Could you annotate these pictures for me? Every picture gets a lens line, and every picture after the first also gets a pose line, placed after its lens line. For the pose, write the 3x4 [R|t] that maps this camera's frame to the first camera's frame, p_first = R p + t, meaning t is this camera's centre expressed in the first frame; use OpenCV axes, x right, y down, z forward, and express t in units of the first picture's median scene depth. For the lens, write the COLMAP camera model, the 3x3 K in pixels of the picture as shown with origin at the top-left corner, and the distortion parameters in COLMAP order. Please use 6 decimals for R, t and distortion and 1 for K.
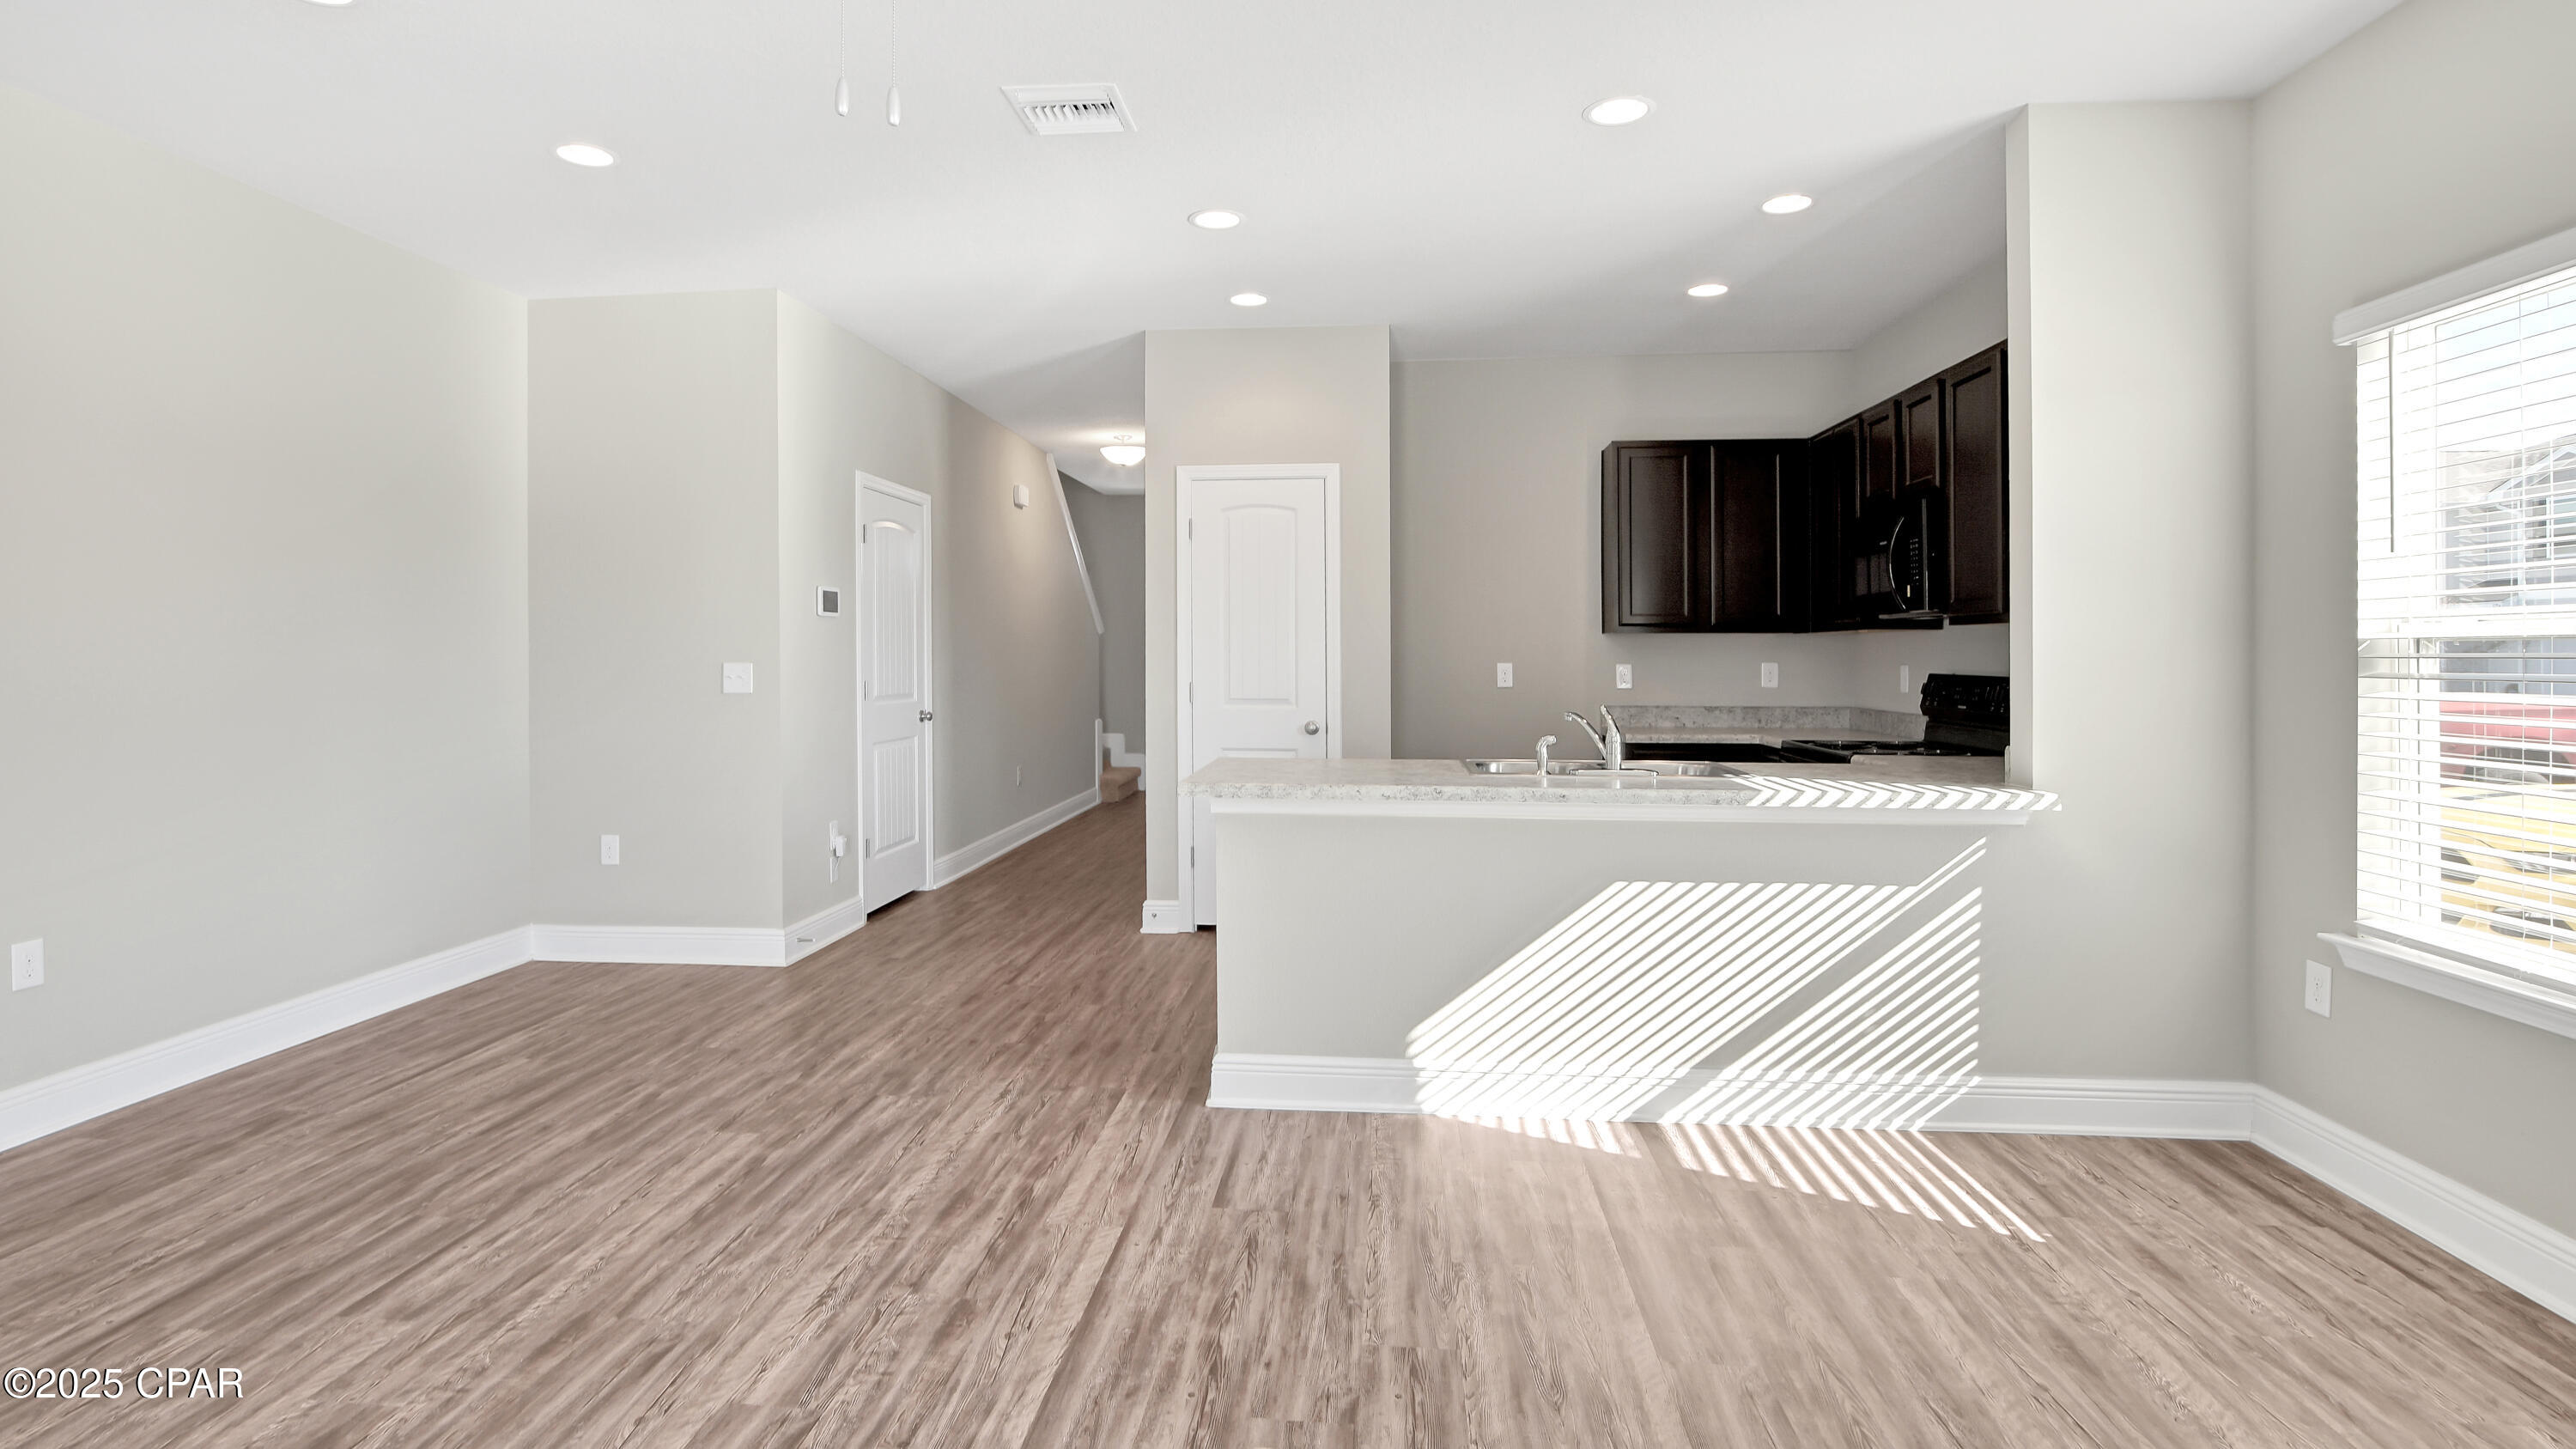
lens RADIAL K [[1231.0, 0, 1285.1], [0, 1231.0, 643.5], [0, 0, 1]] dist [-0.024073, 0.005412]
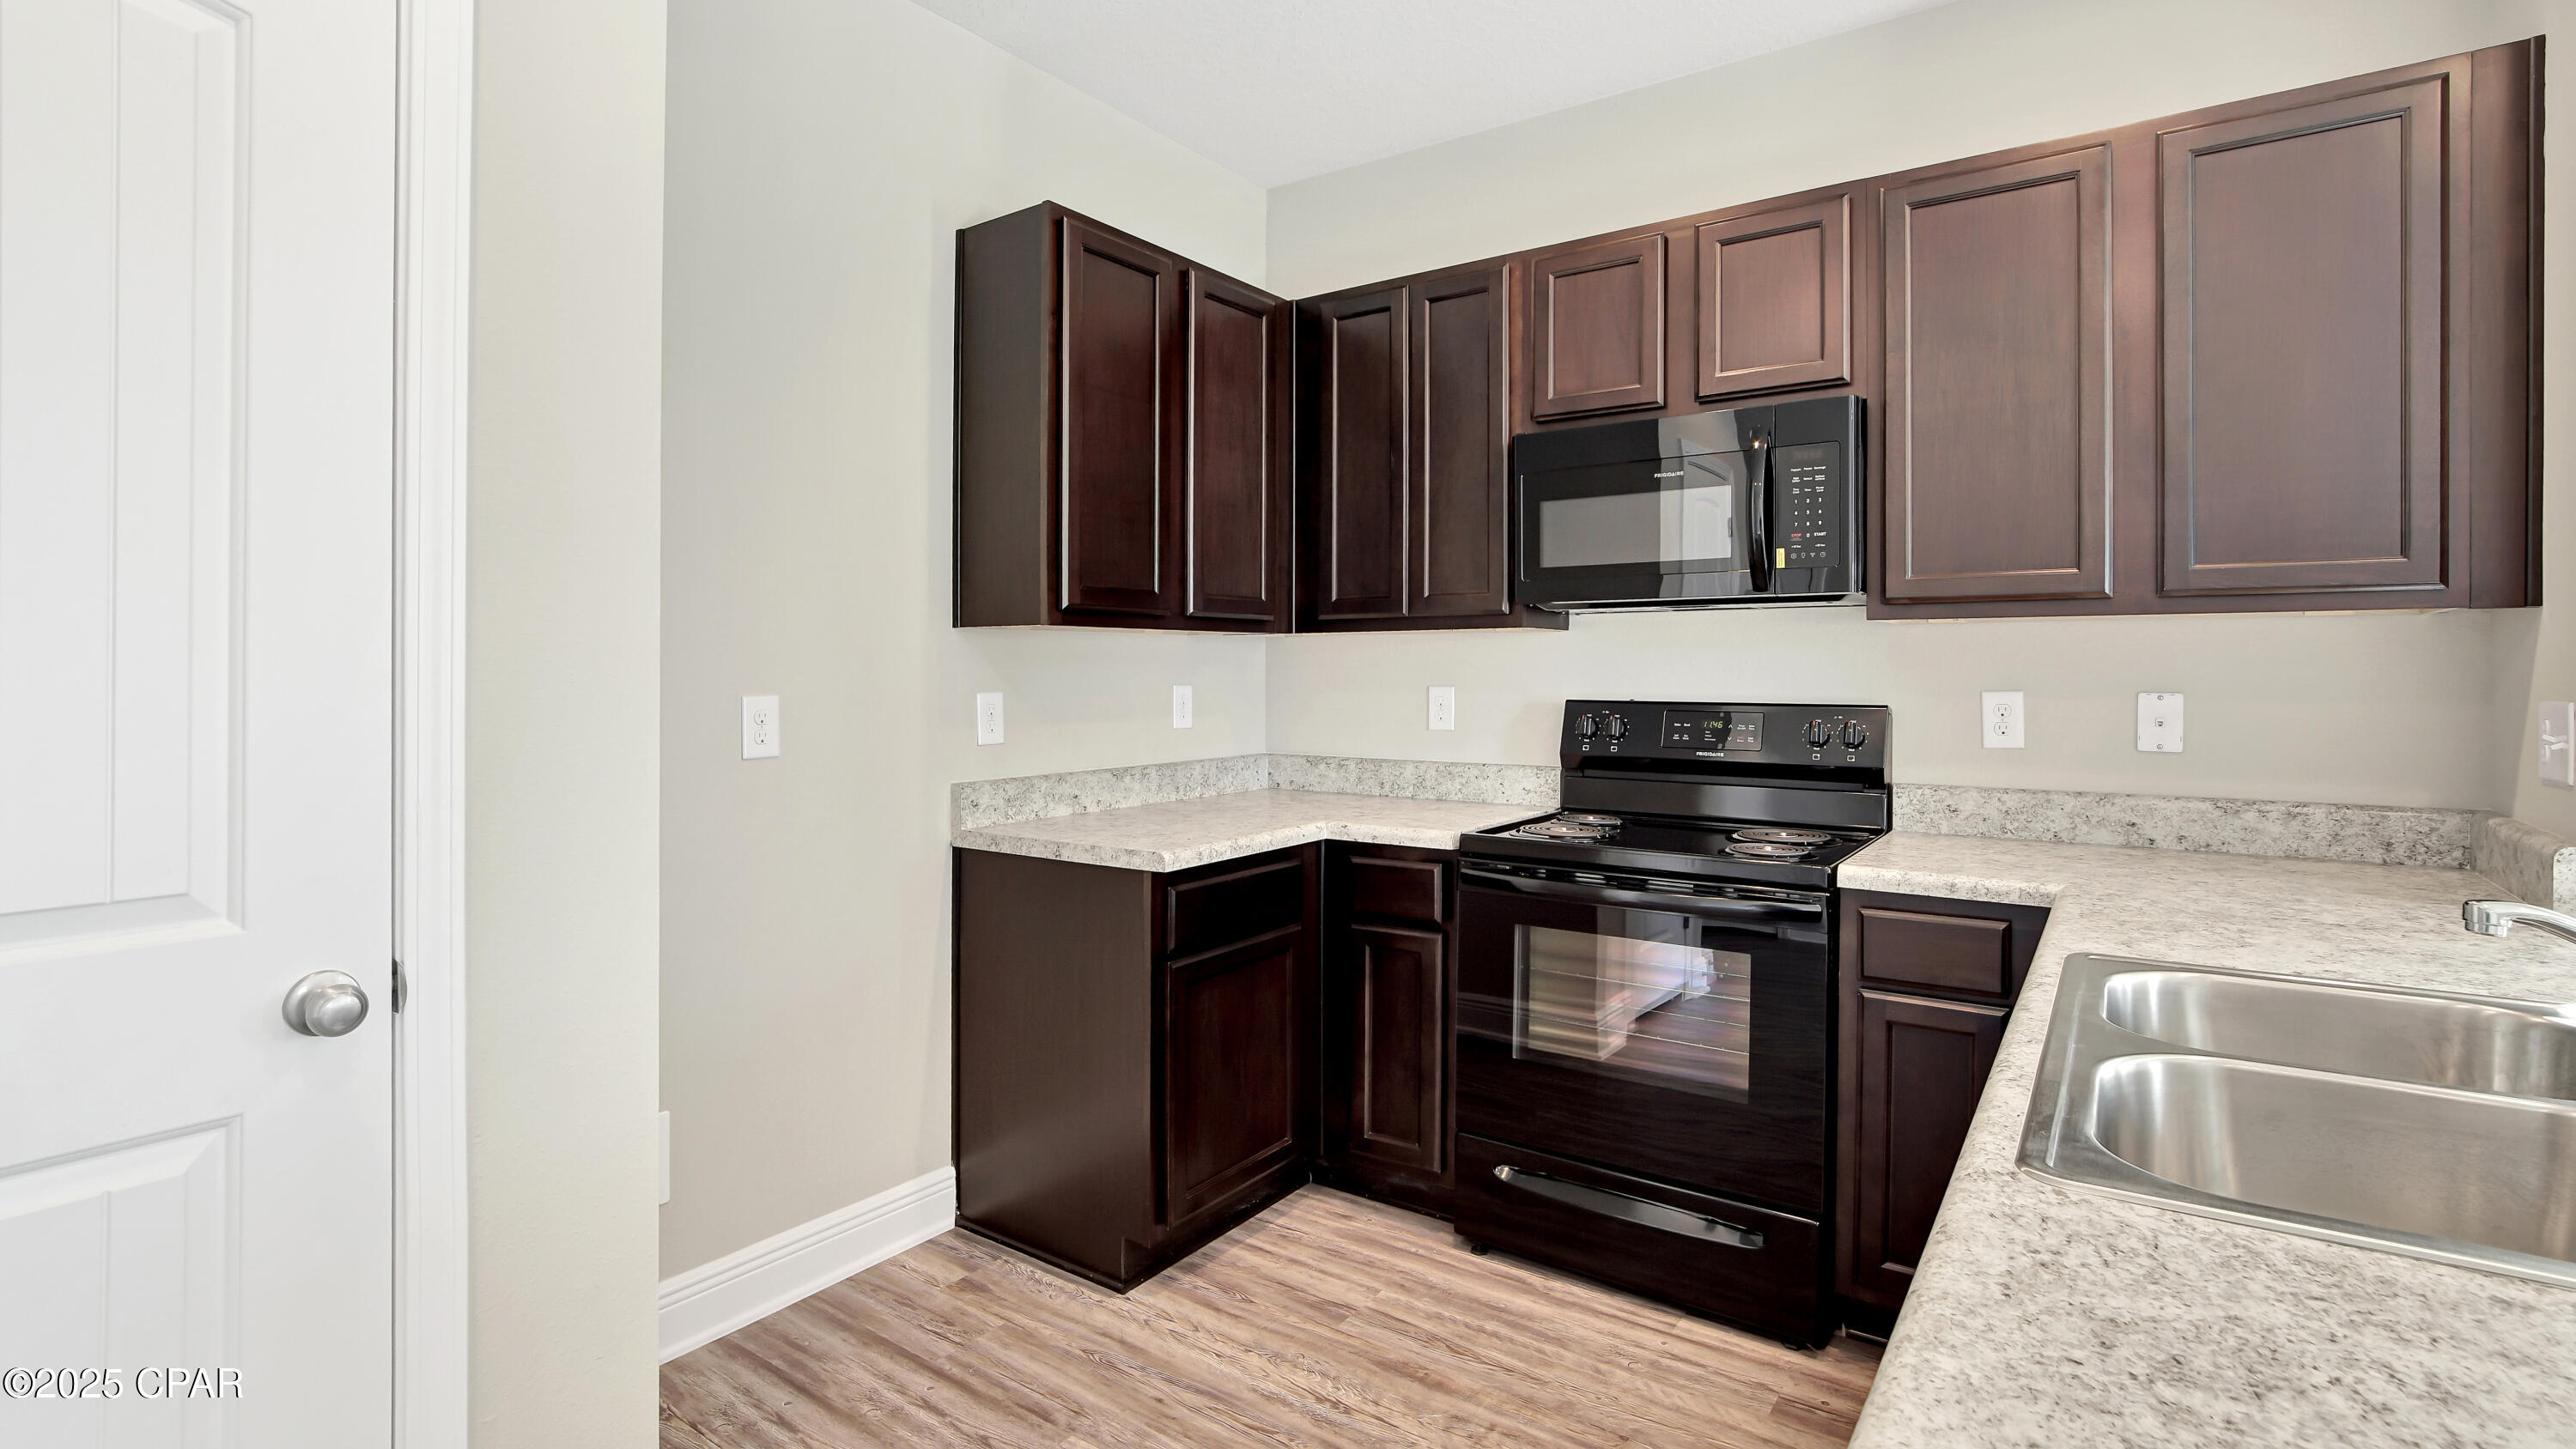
lens RADIAL K [[1215.2, 0, 1279.9], [0, 1215.2, 677.4], [0, 0, 1]] dist [-0.023528, 0.000183]
pose [[0.524822, -0.010681, 0.851145, -0.122798], [-0.003849, 0.999881, 0.014921, 0.006792], [-0.851203, -0.011107, 0.524718, 1.228247]]
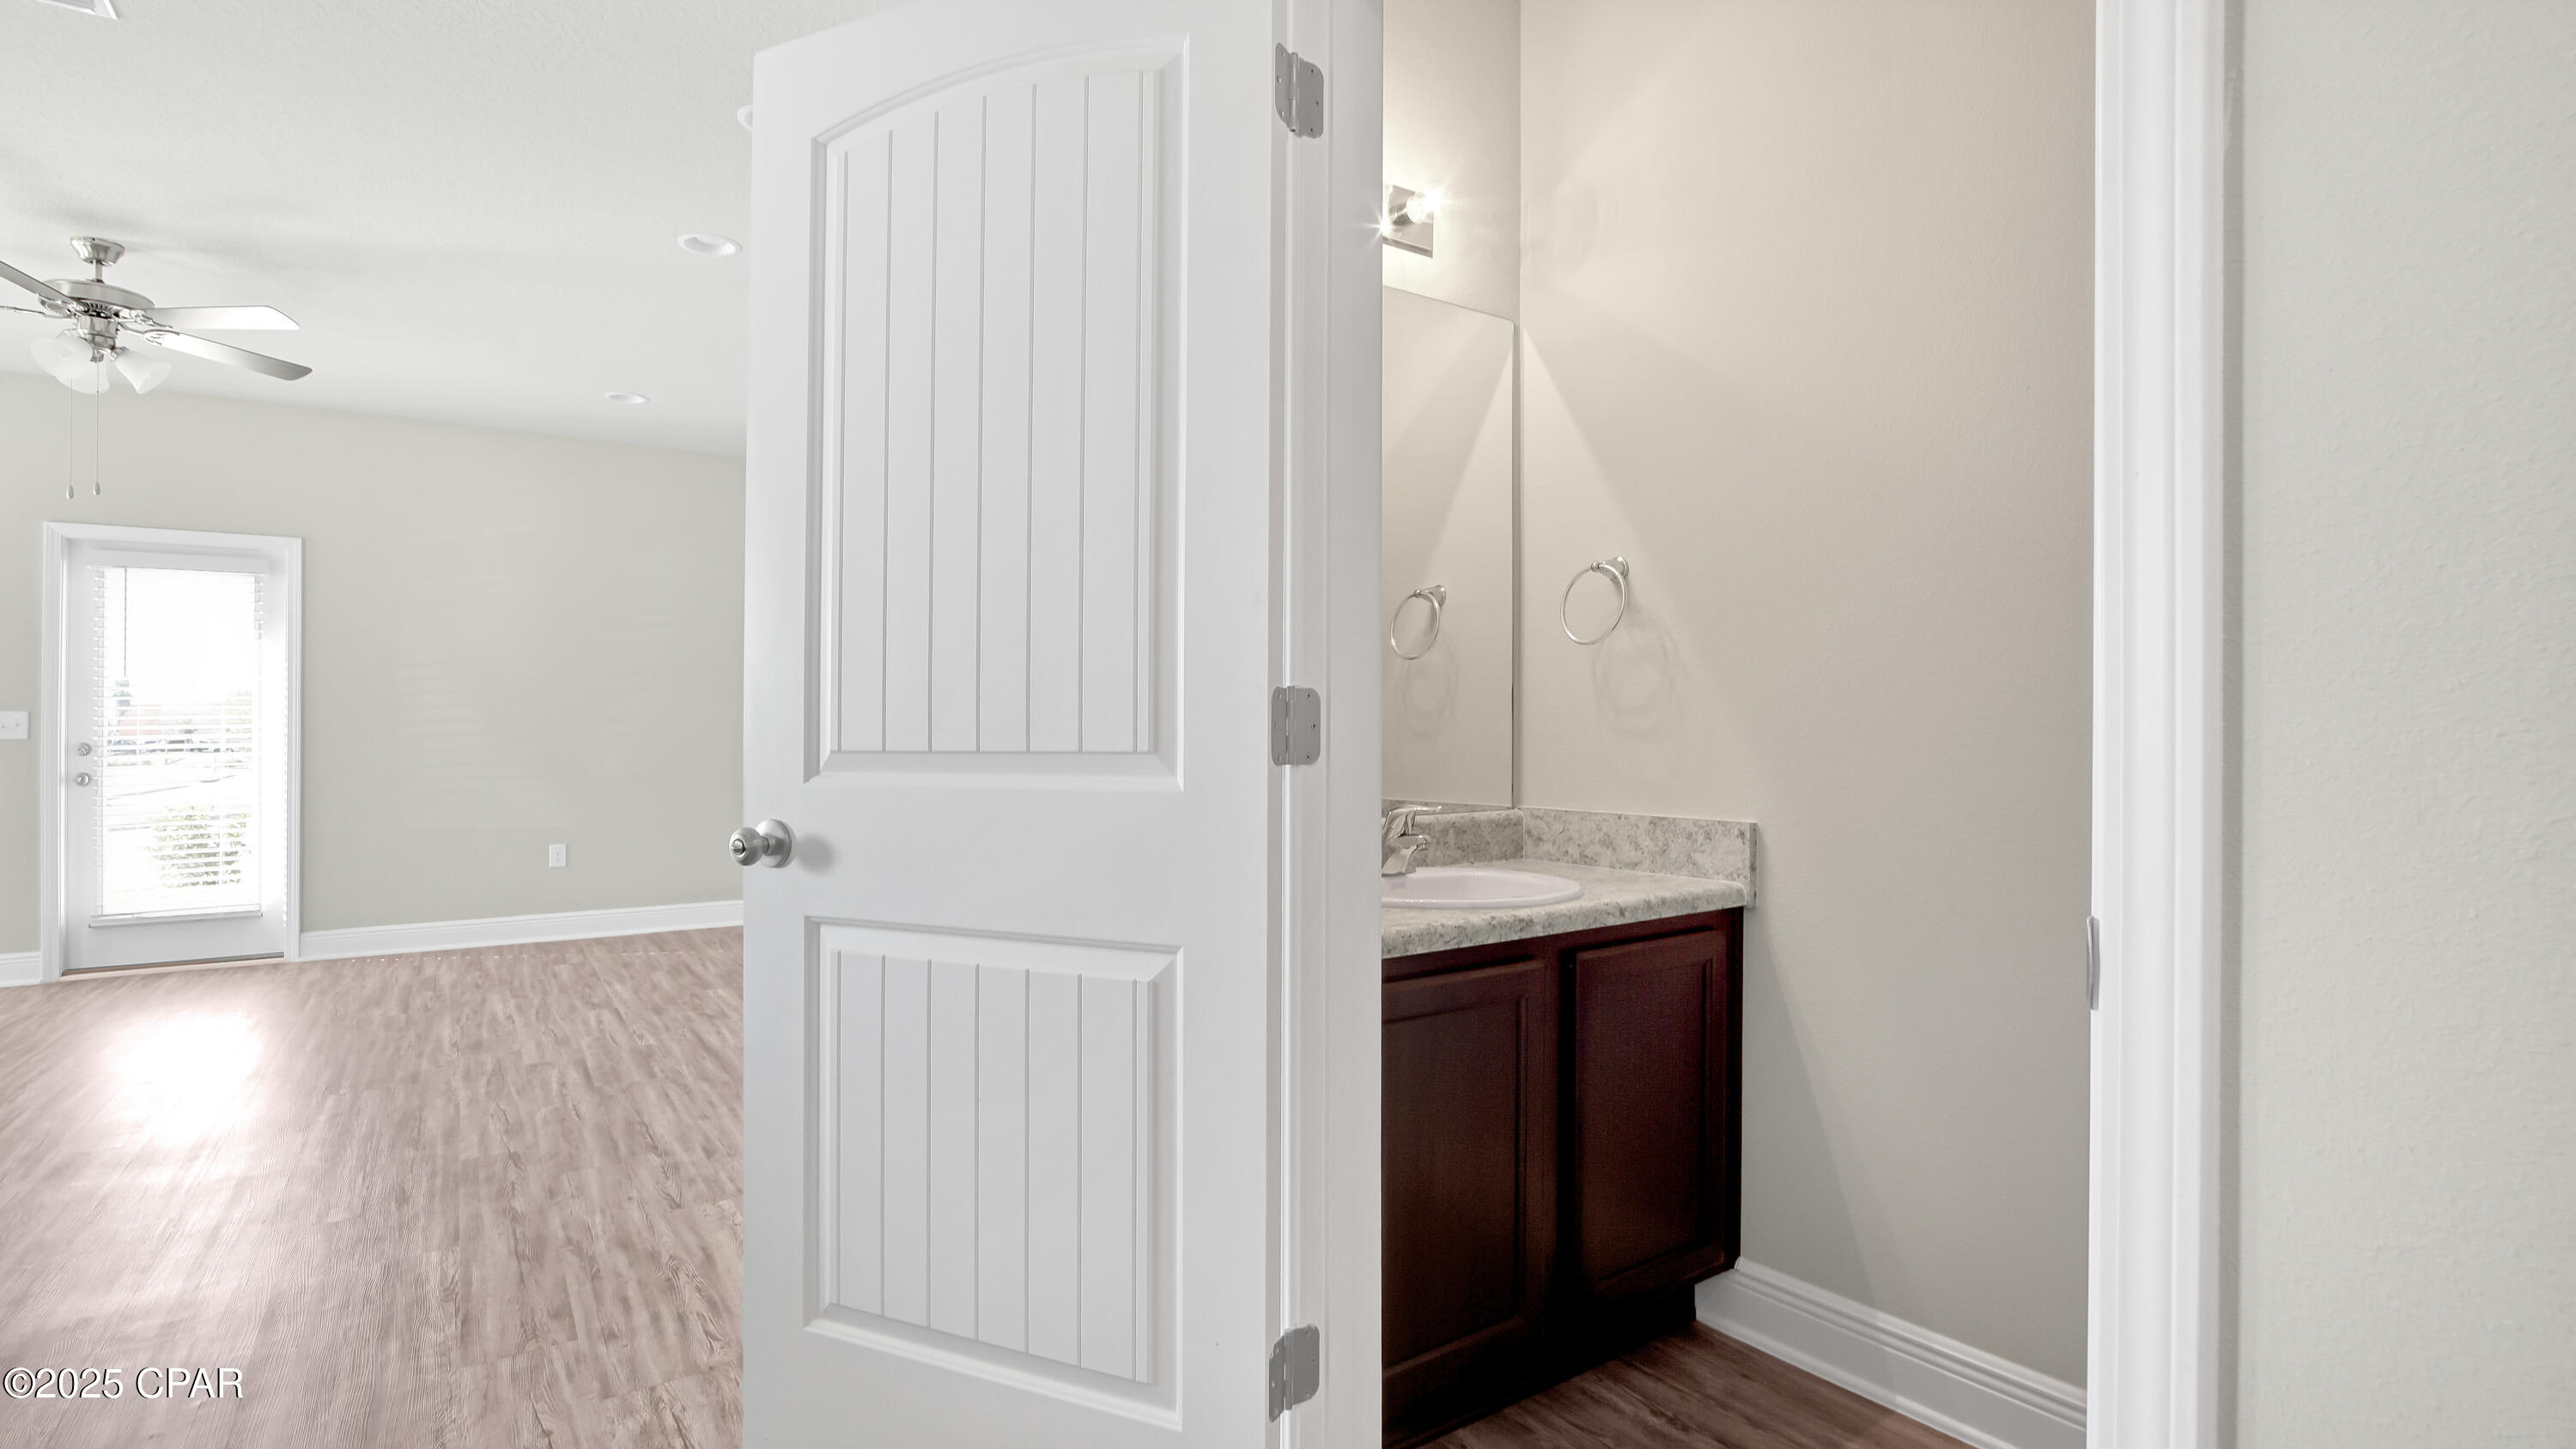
lens RADIAL K [[1195.3, 0, 1279.7], [0, 1195.3, 713.7], [0, 0, 1]] dist [-0.022495, 0.000787]
pose [[-0.776746, -0.005913, -0.629786, -0.326971], [0.013011, 0.999592, -0.025432, 0.074715], [0.629680, -0.027948, -0.776352, 2.040367]]
